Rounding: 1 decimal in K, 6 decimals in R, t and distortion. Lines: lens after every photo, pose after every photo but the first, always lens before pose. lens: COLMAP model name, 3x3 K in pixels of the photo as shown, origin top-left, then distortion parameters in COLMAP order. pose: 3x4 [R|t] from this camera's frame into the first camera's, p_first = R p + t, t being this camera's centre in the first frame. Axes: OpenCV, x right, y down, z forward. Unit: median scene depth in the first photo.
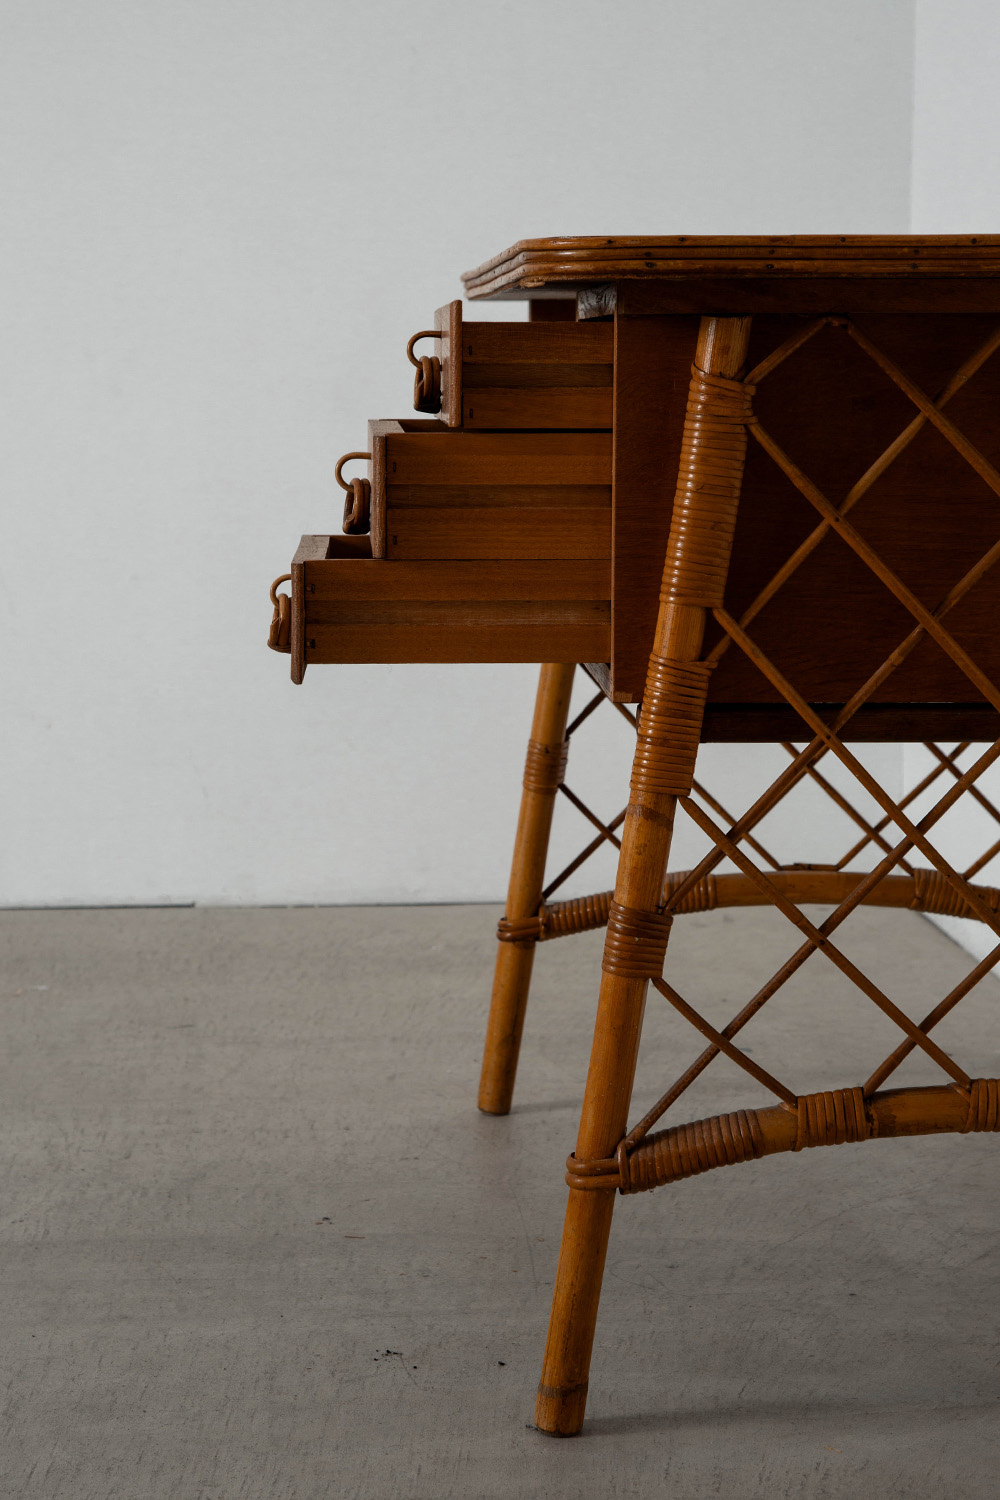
lens RADIAL K [[2772.3, 0, 500.0], [0, 2772.3, 750.0], [0, 0, 1]] dist [0.117296, -0.069896]
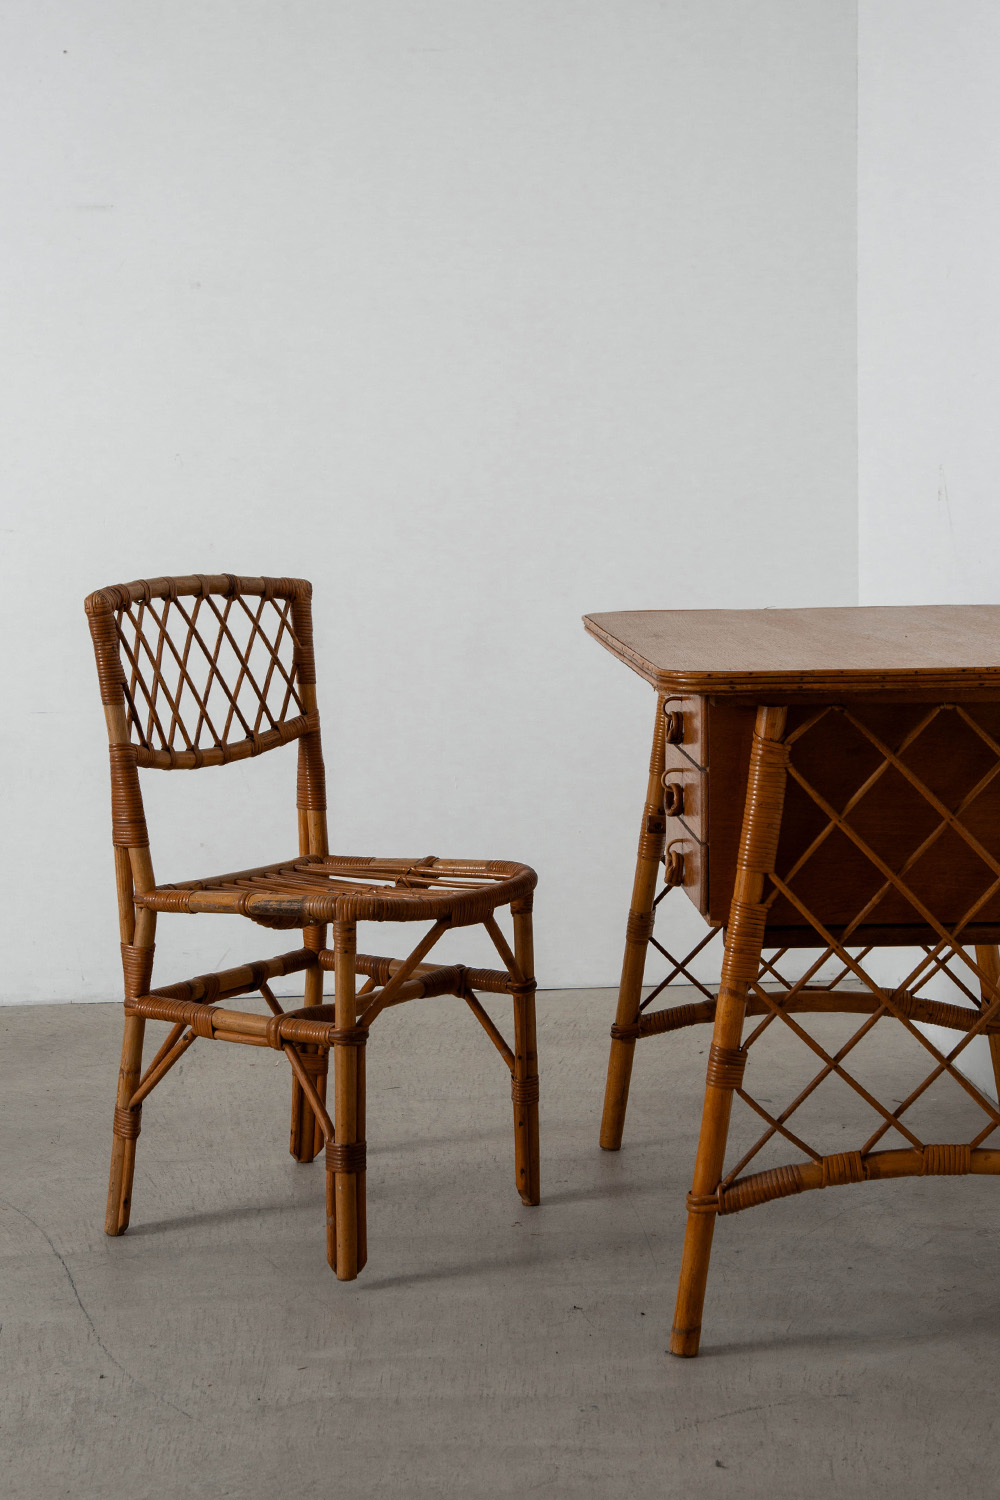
lens RADIAL K [[2158.9, 0, 471.5], [0, 2158.9, 751.8], [0, 0, 1]] dist [-0.013014, -0.011572]
pose [[0.999511, -0.016244, -0.026731, -0.068670], [0.015389, 0.999373, -0.031902, -0.084778], [0.027232, 0.031475, 0.999133, -0.335386]]
